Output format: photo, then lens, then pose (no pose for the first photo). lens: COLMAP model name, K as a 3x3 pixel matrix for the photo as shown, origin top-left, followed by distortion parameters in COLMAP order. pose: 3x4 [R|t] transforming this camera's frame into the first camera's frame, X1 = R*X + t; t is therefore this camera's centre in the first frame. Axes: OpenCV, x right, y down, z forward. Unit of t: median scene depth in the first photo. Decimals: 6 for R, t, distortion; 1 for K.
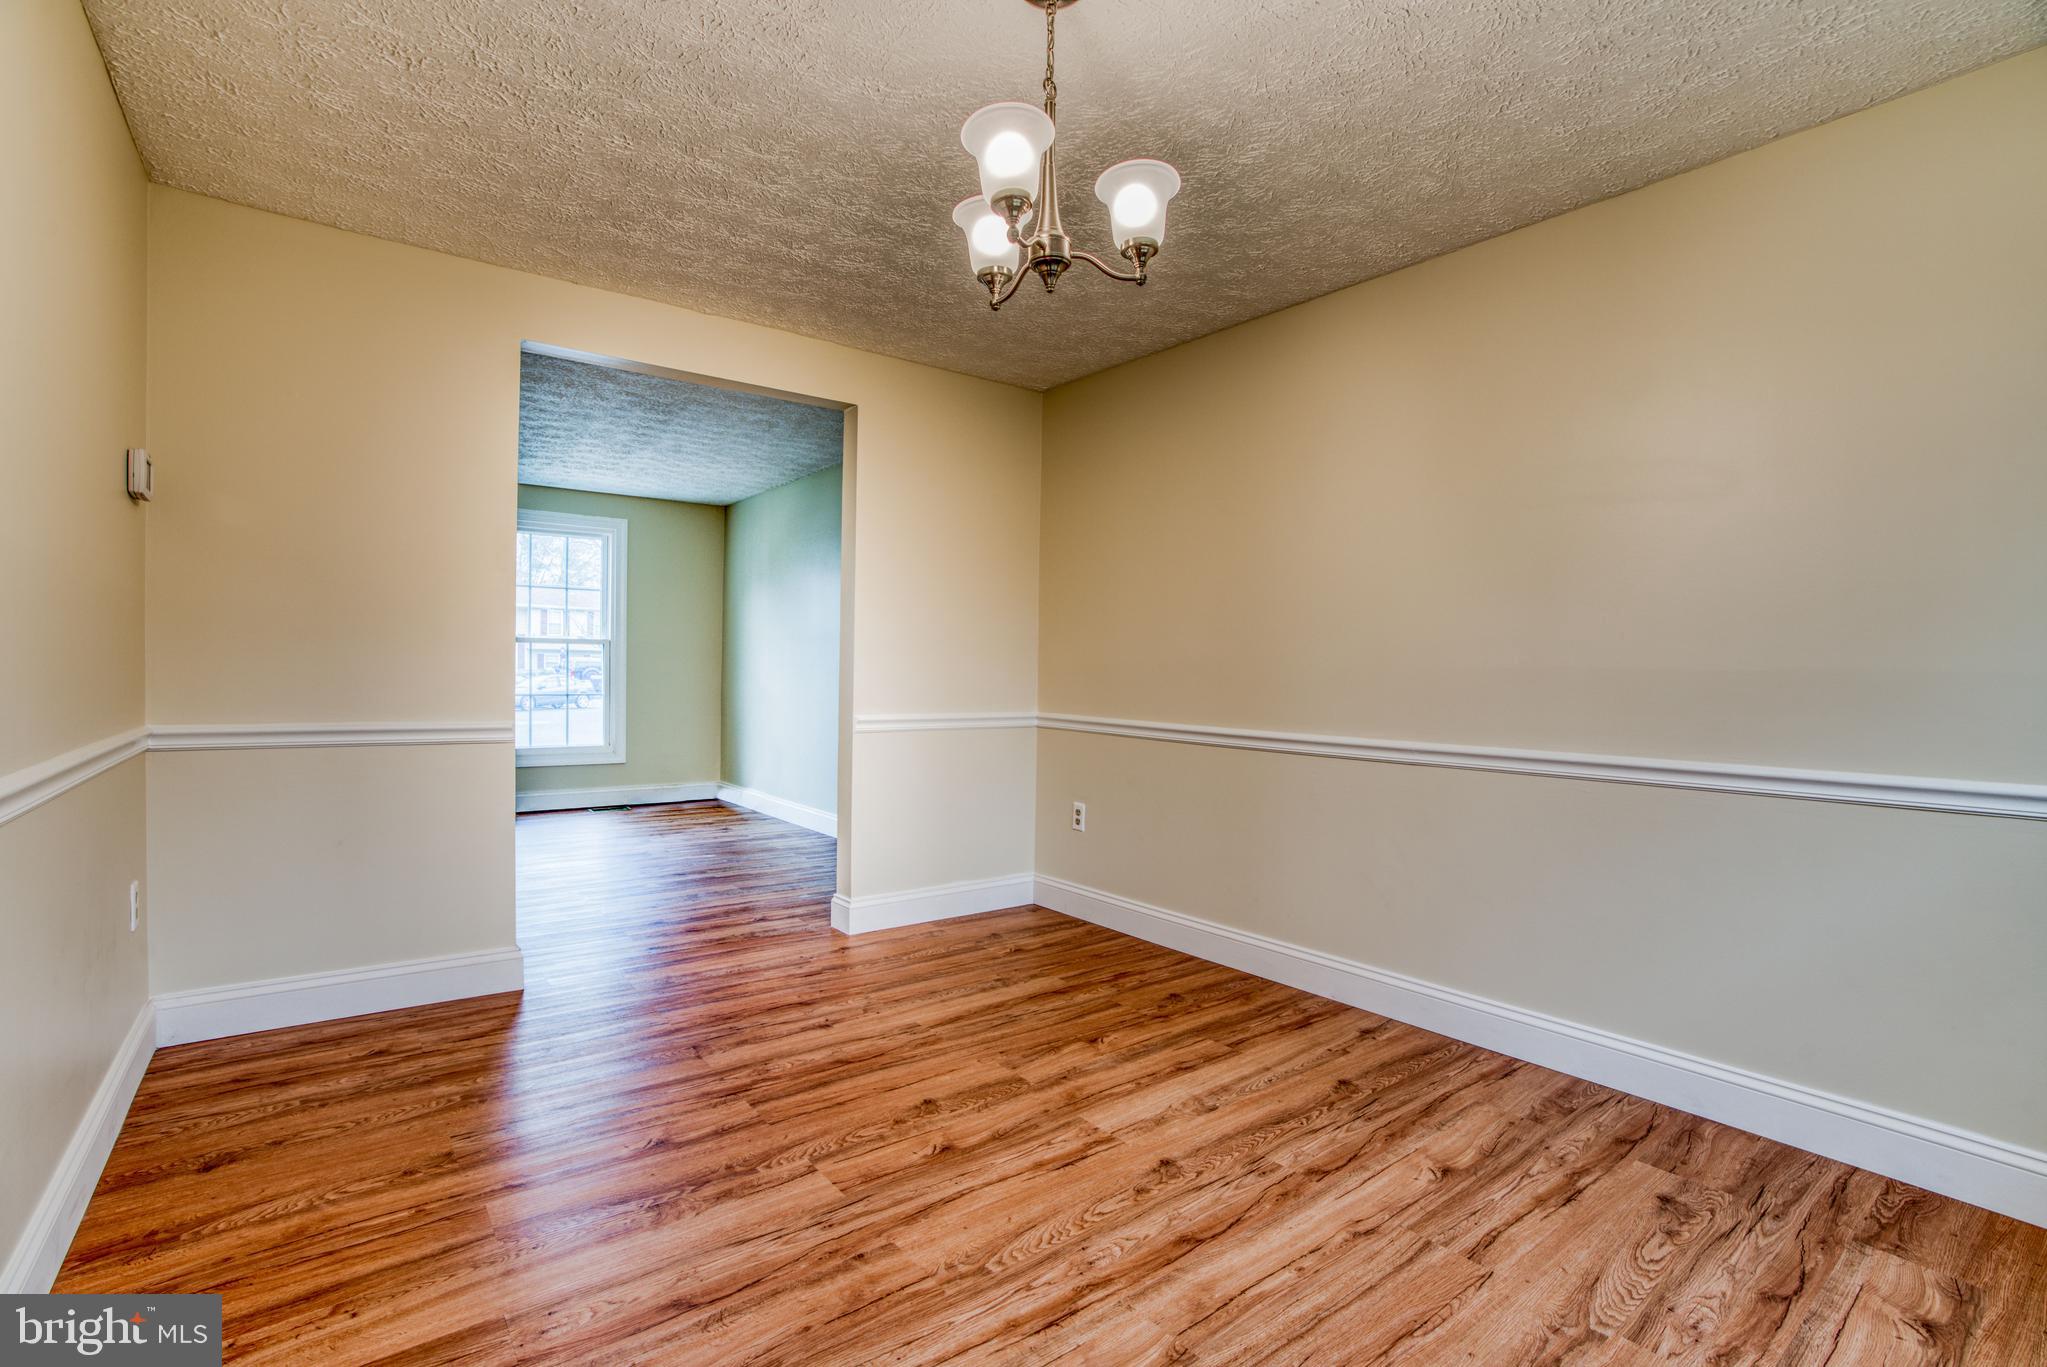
lens RADIAL K [[940.9, 0, 1006.8], [0, 940.9, 691.0], [0, 0, 1]] dist [-0.071153, 0.028764]
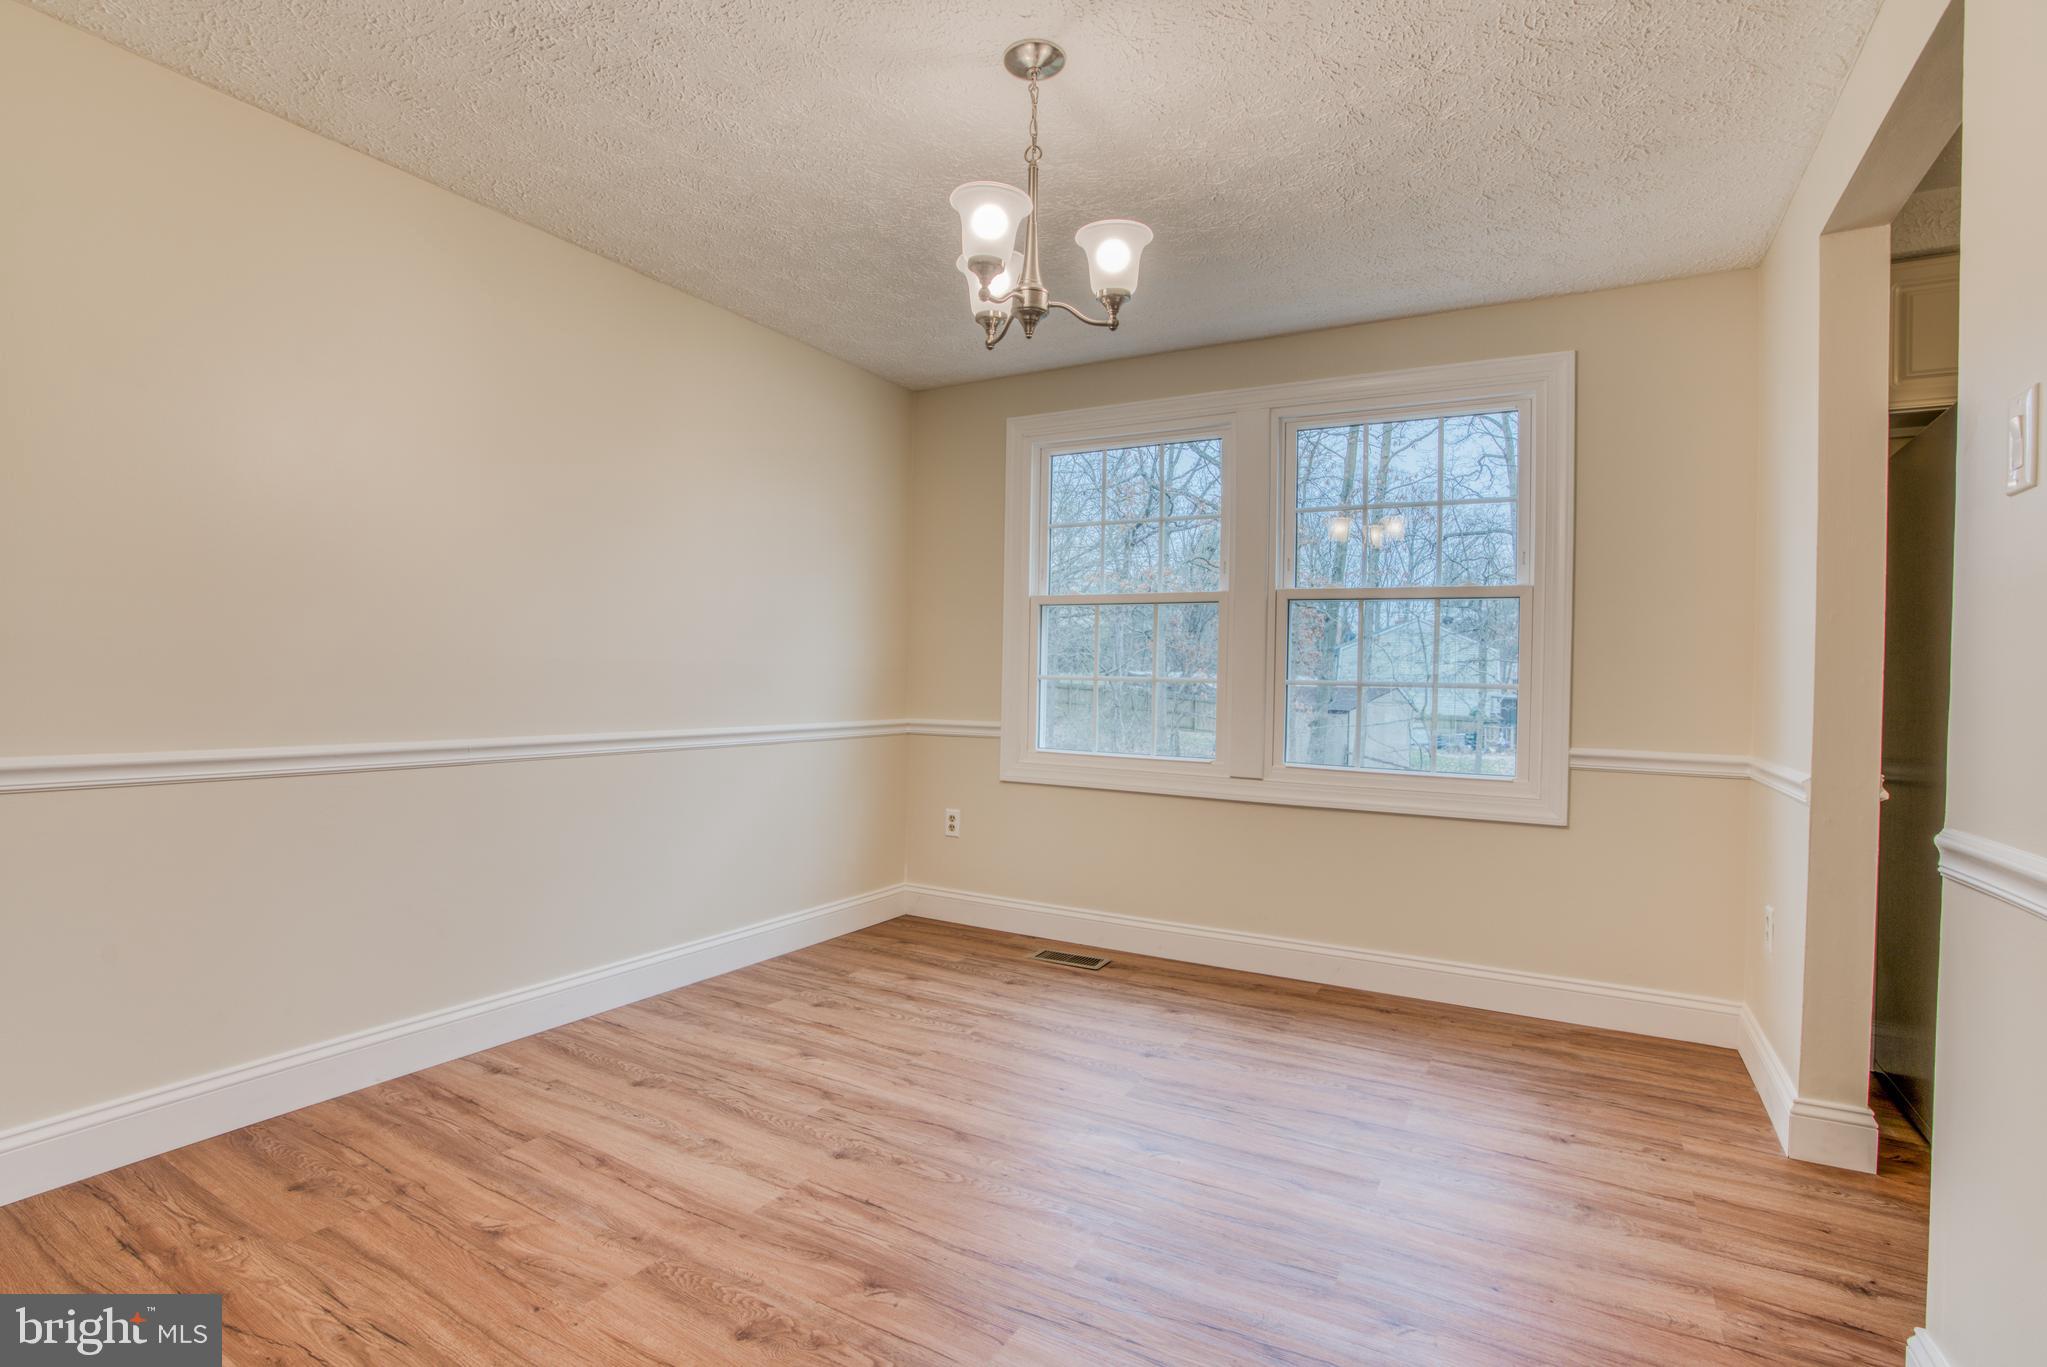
lens RADIAL K [[976.7, 0, 1017.3], [0, 976.7, 680.4], [0, 0, 1]] dist [-0.071580, 0.026720]
pose [[-0.387497, -0.024798, 0.921537, -0.860631], [-0.008093, 0.999691, 0.023498, -0.038792], [-0.921835, 0.001647, -0.387578, 1.223404]]
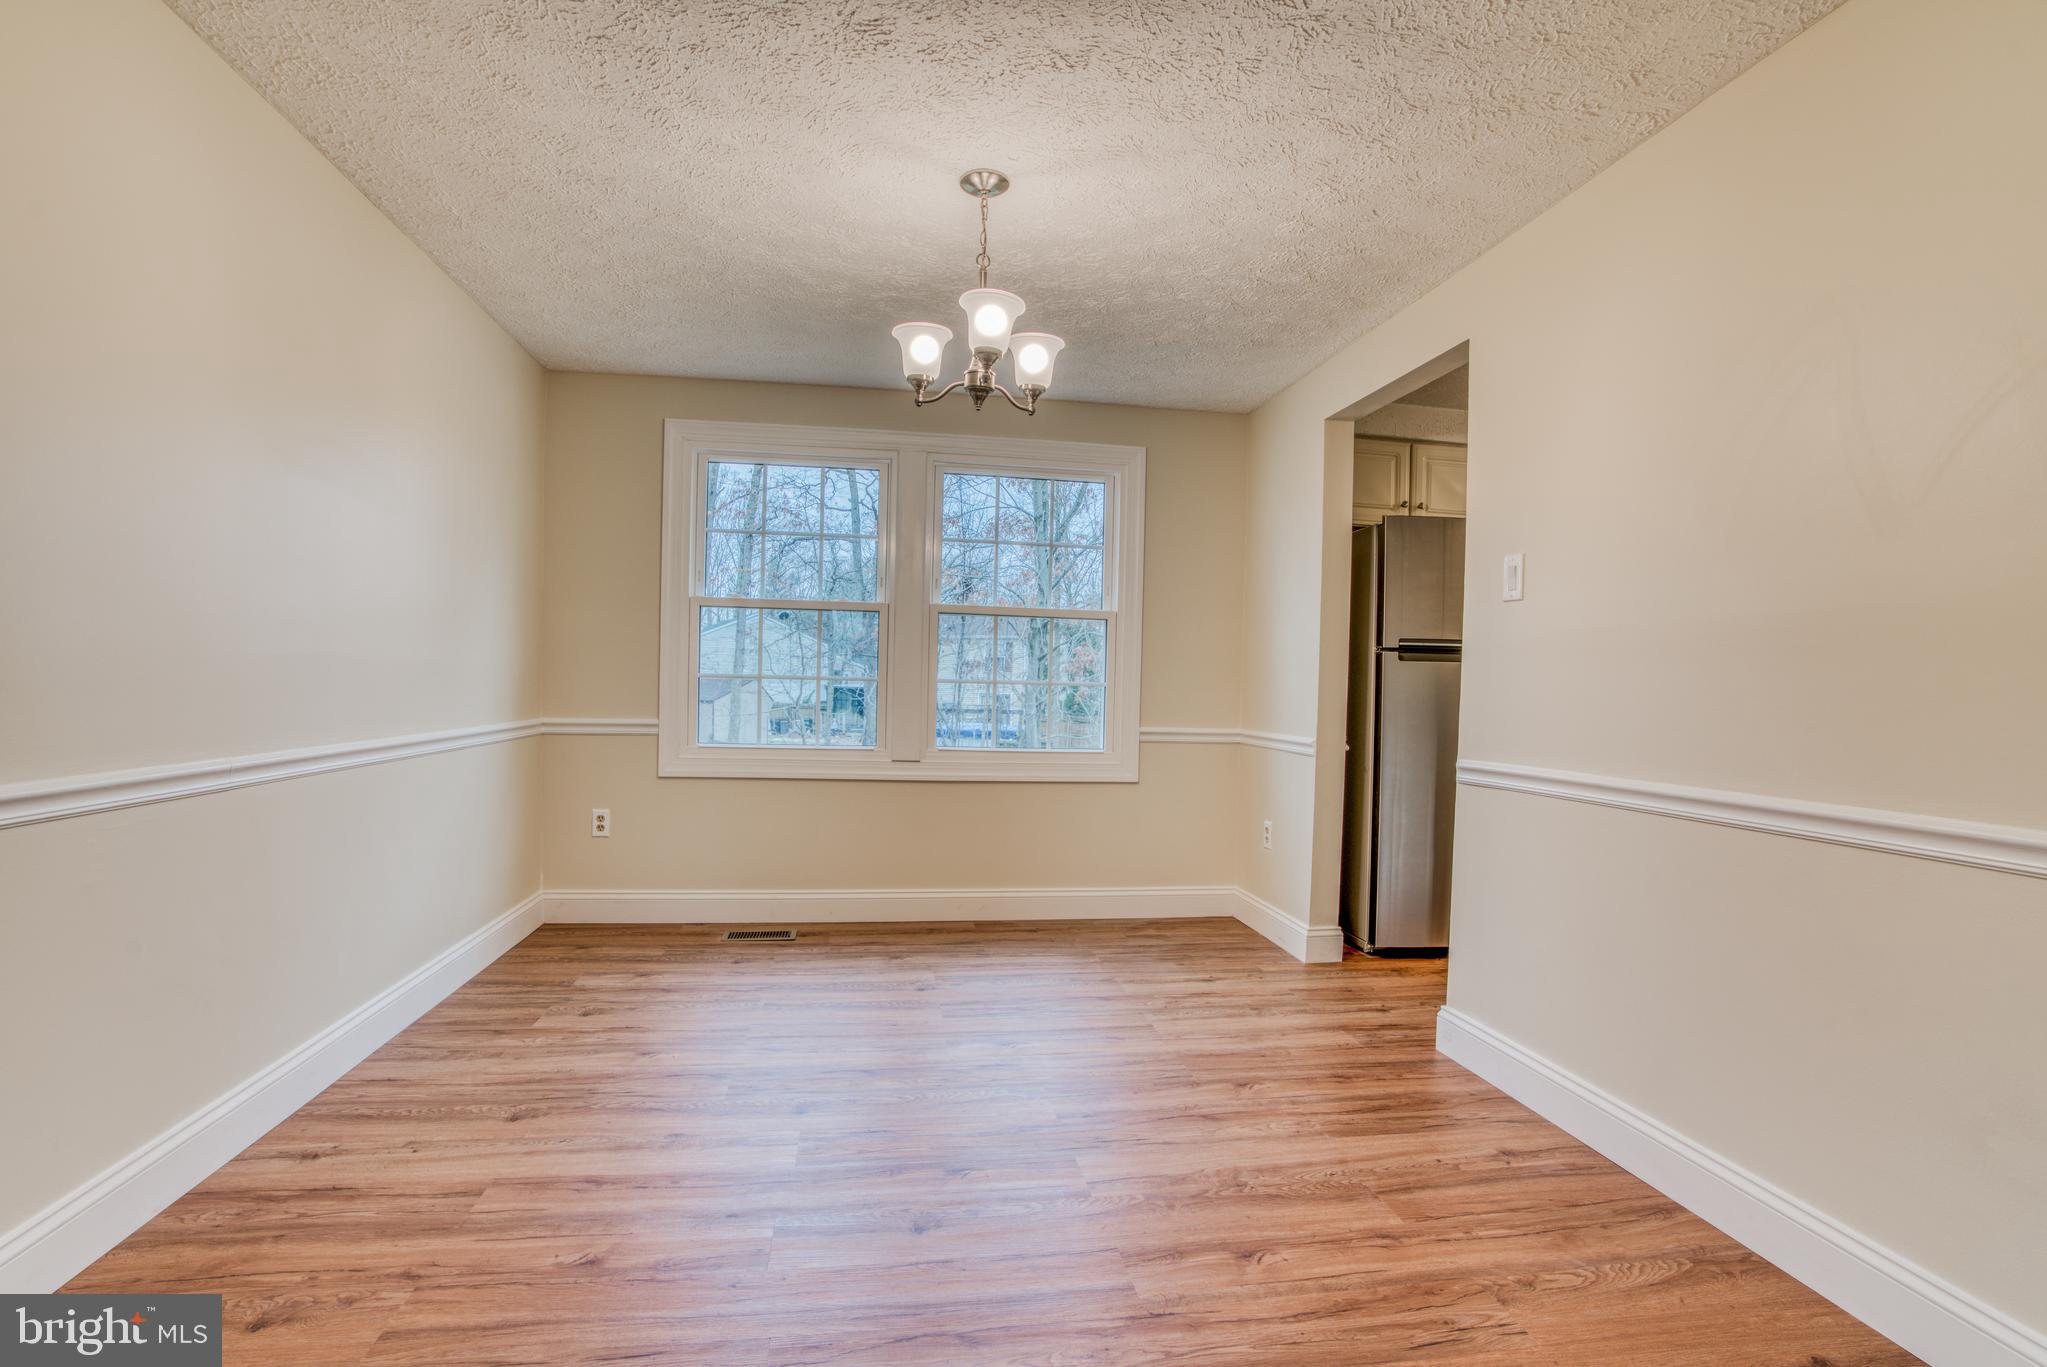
lens RADIAL K [[955.1, 0, 1017.6], [0, 955.1, 704.1], [0, 0, 1]] dist [-0.072782, 0.028529]
pose [[-0.880119, -0.045897, 0.472530, -0.581680], [-0.027407, 0.998568, 0.045943, -0.047775], [-0.473962, 0.027484, -0.880116, 1.866378]]
